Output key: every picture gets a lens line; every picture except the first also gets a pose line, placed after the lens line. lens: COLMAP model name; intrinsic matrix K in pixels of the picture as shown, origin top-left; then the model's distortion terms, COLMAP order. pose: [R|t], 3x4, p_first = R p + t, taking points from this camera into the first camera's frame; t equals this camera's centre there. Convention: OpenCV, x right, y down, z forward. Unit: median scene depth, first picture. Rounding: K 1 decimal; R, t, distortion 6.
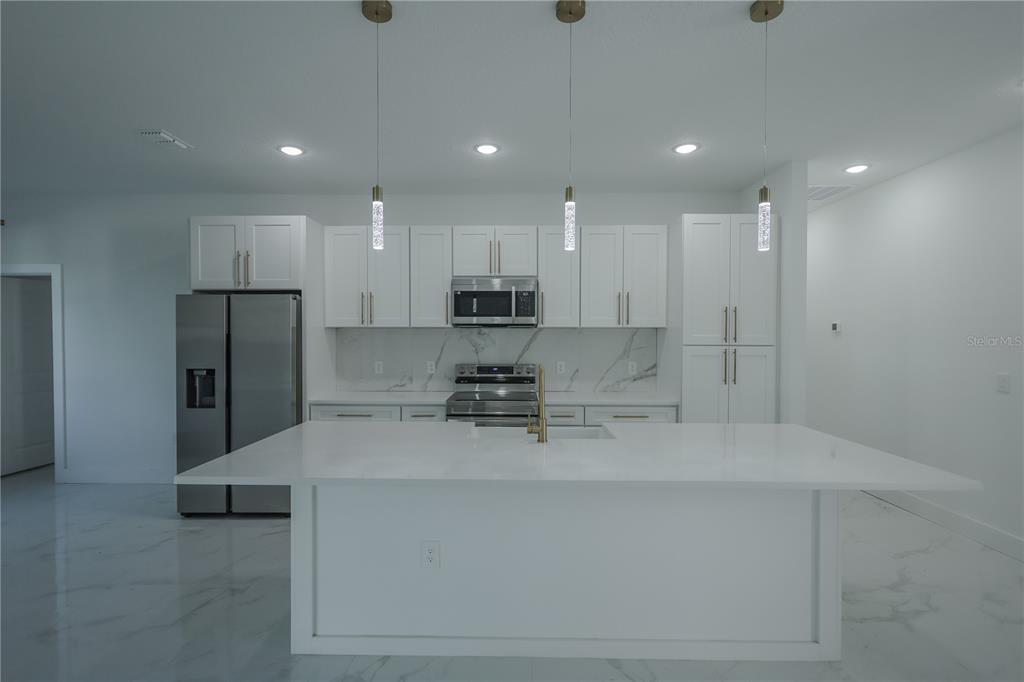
lens RADIAL K [[471.9, 0, 510.6], [0, 471.9, 344.8], [0, 0, 1]] dist [0.000090, 0.000192]
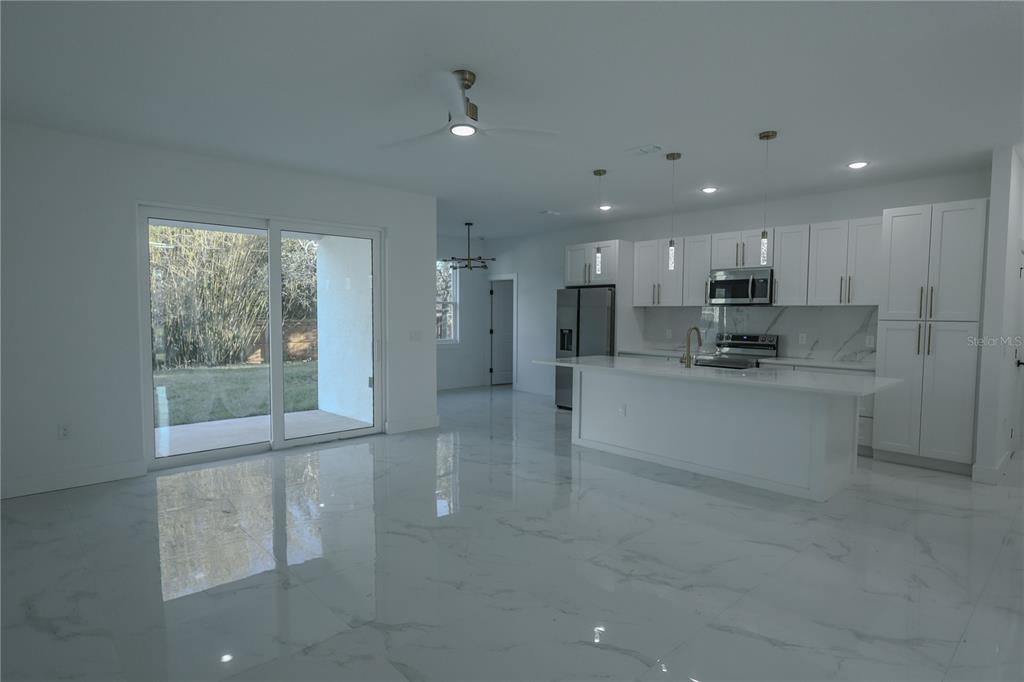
lens RADIAL K [[471.9, 0, 511.7], [0, 471.9, 340.0], [0, 0, 1]] dist [0.000090, 0.000192]
pose [[0.703055, 0.045400, -0.709685, 0.490766], [-0.022580, 0.998882, 0.041532, 0.019359], [0.710777, -0.013175, 0.703294, -0.438280]]
